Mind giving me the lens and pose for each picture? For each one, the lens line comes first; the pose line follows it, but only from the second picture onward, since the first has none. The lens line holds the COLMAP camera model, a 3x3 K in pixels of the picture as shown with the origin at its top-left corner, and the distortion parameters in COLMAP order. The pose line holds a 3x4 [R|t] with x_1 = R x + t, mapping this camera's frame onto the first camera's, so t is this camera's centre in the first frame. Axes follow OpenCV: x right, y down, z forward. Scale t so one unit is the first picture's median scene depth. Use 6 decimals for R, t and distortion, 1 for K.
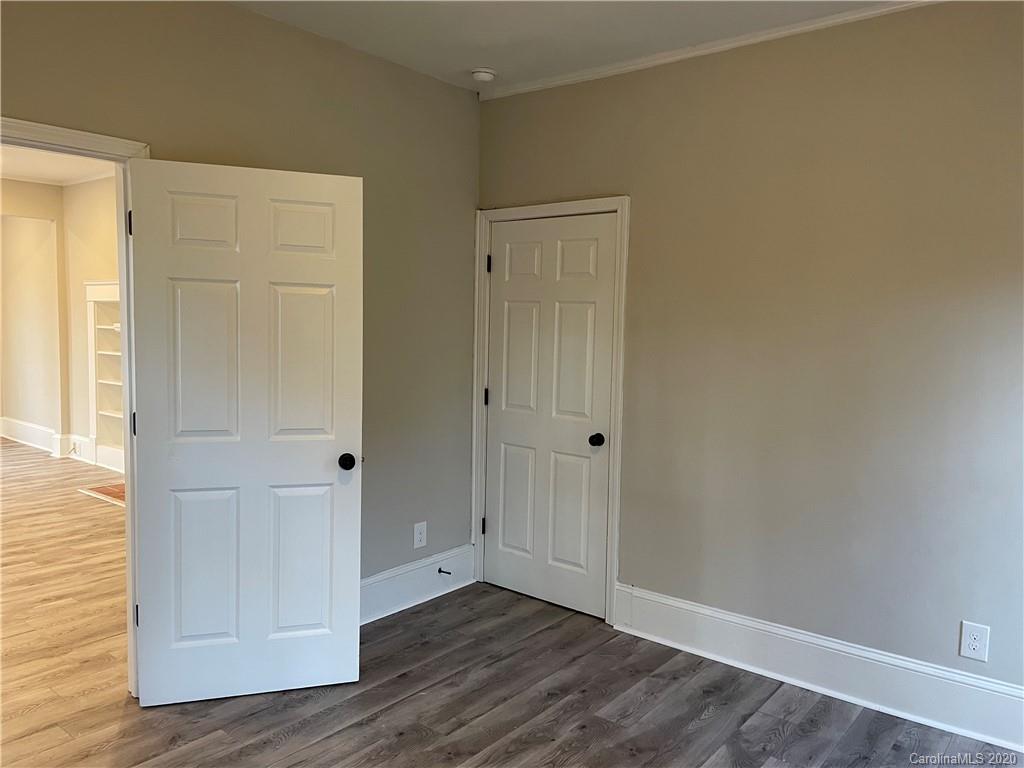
lens RADIAL K [[759.5, 0, 512.0], [0, 759.5, 384.0], [0, 0, 1]] dist [0.096543, -0.128391]
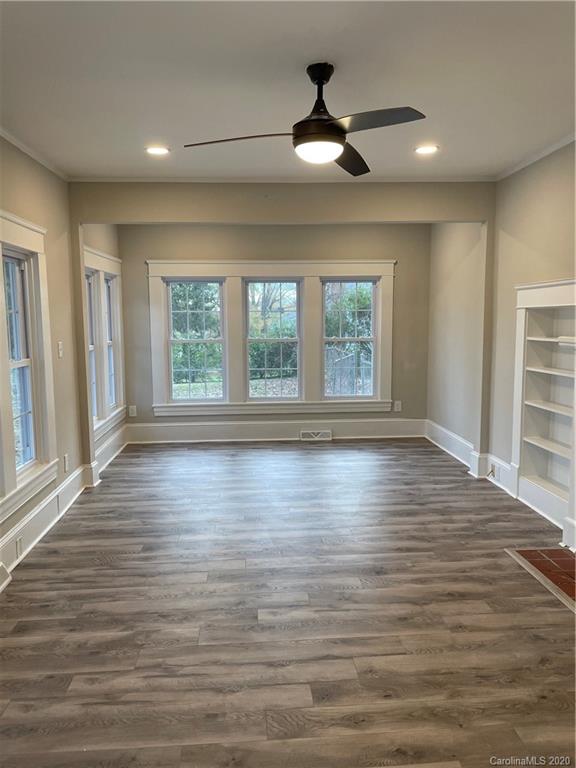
lens RADIAL K [[583.0, 0, 288.0], [0, 583.0, 384.0], [0, 0, 1]] dist [0.105597, -0.134313]
pose [[0.685121, 0.059942, -0.725959, -0.237680], [-0.037586, 0.998190, 0.046949, -0.043877], [0.727459, -0.004880, 0.686134, 0.355191]]
